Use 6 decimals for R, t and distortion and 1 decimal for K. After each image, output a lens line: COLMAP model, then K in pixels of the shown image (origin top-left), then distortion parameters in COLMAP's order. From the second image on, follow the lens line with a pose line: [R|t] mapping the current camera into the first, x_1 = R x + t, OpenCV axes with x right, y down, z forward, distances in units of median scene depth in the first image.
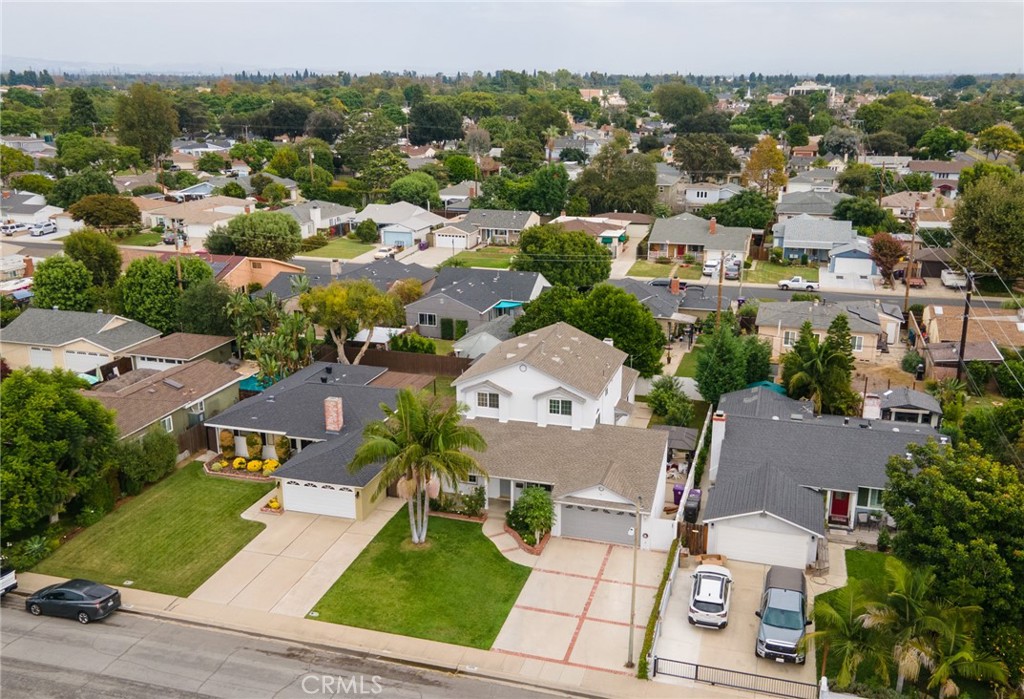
lens RADIAL K [[899.2, 0, 552.2], [0, 899.2, 349.7], [0, 0, 1]] dist [0.036547, -0.009229]
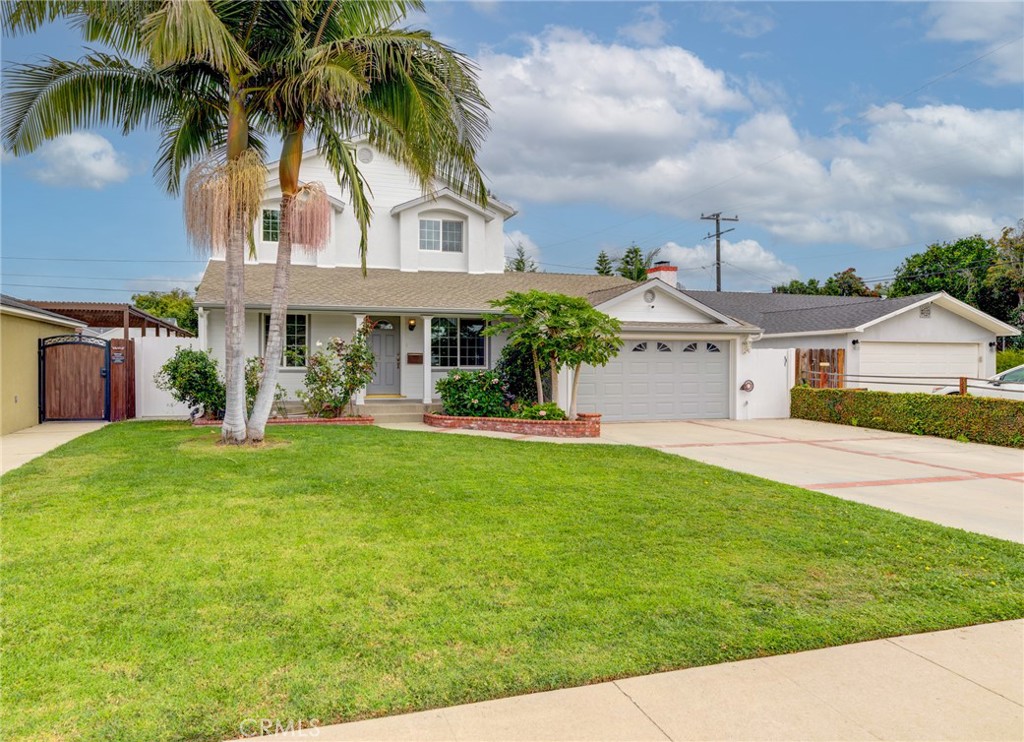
lens RADIAL K [[639.0, 0, 467.9], [0, 639.0, 369.1], [0, 0, 1]] dist [-0.002408, -0.000546]
pose [[0.845276, -0.013308, 0.534164, -0.182611], [0.156012, 0.962276, -0.222903, 0.232024], [-0.511046, 0.271750, 0.815465, 0.745596]]
